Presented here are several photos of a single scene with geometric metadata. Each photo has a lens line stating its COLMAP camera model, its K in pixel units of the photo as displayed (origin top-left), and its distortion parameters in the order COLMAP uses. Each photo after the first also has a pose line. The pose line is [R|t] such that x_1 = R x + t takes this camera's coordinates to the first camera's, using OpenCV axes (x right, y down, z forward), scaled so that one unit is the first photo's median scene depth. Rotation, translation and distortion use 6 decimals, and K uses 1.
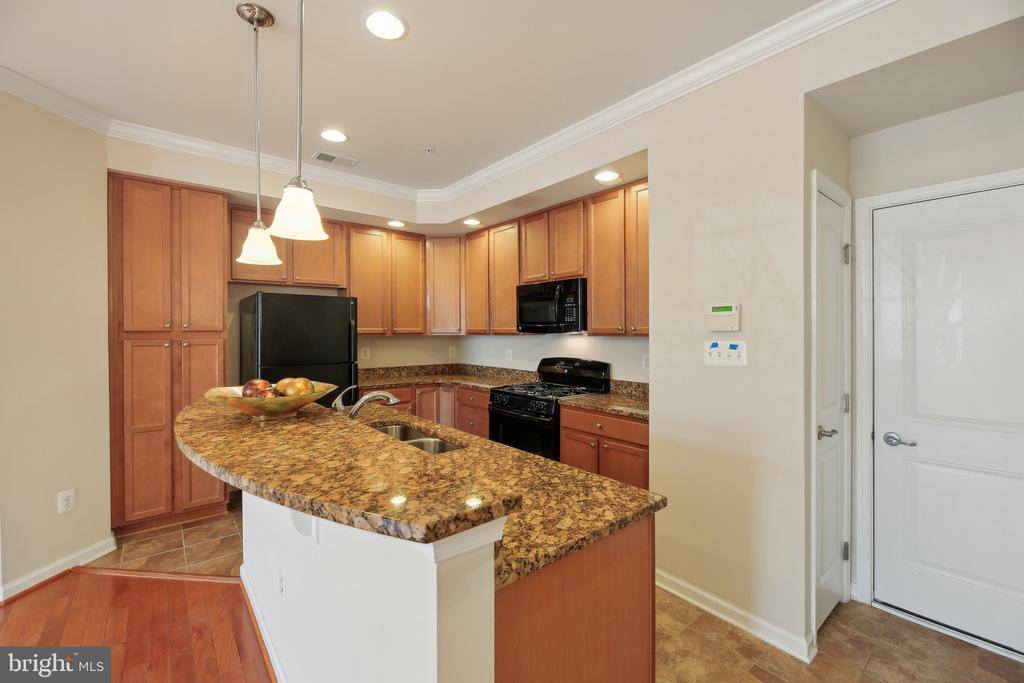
lens RADIAL K [[418.5, 0, 497.9], [0, 418.5, 338.5], [0, 0, 1]] dist [-0.002064, 0.000639]
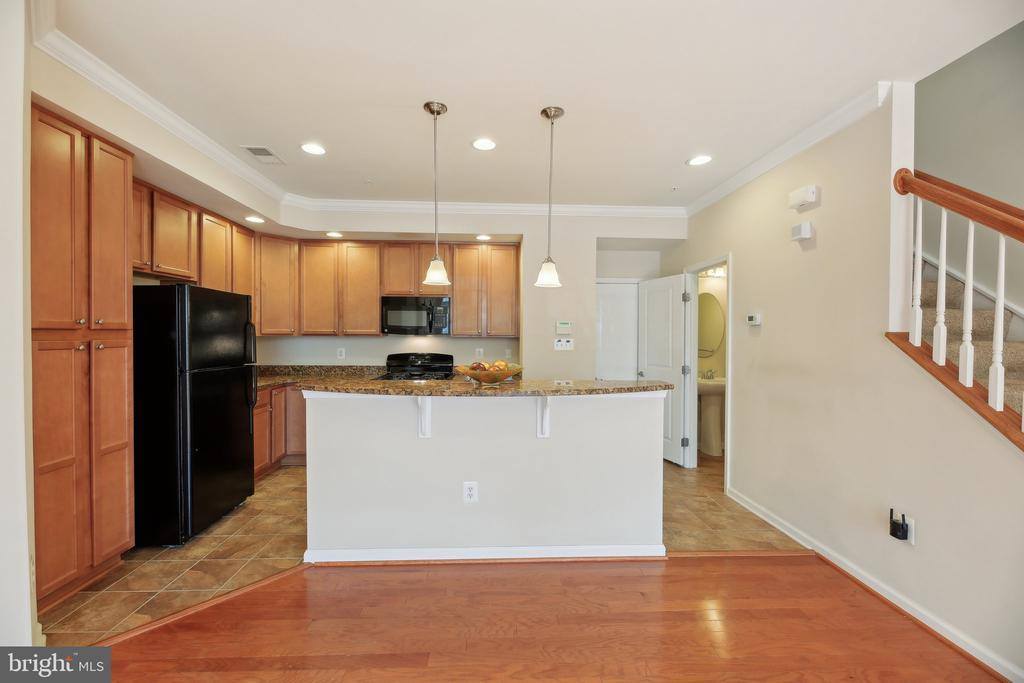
lens RADIAL K [[418.5, 0, 512.4], [0, 418.5, 339.1], [0, 0, 1]] dist [-0.002064, 0.000639]
pose [[0.588368, -0.002101, 0.808591, -0.899586], [0.005843, 0.999982, -0.001654, 0.006364], [-0.808572, 0.005698, 0.588369, -0.042595]]
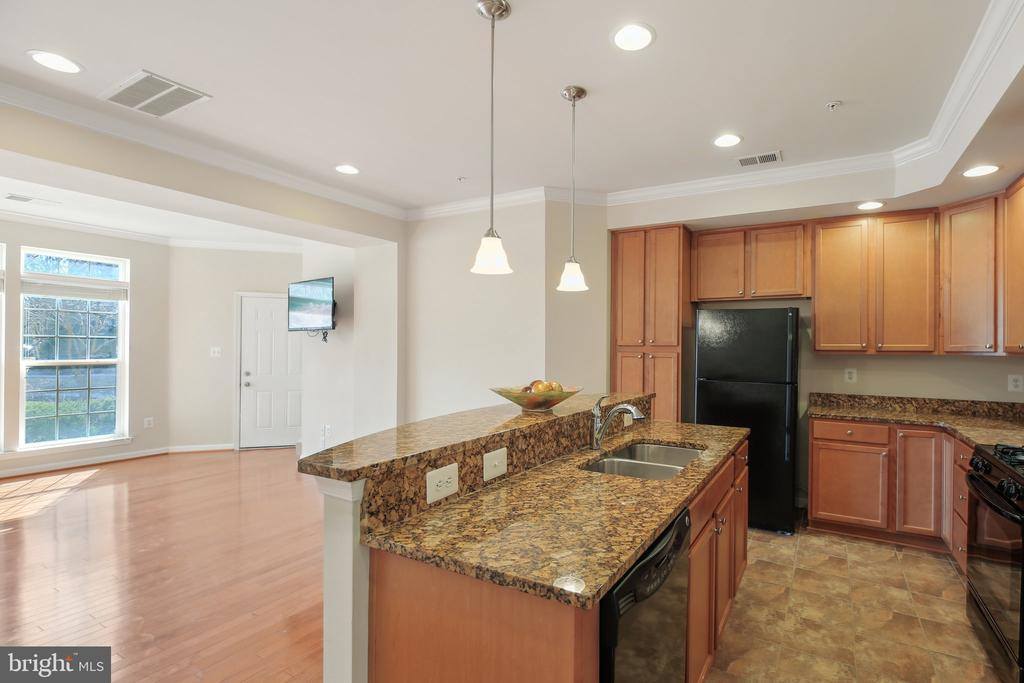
lens RADIAL K [[418.5, 0, 521.3], [0, 418.5, 351.4], [0, 0, 1]] dist [-0.002064, 0.000639]
pose [[0.425861, 0.018696, -0.904595, 0.222792], [-0.026339, 0.999619, 0.008260, -0.001336], [0.904405, 0.020308, 0.426191, 0.146353]]
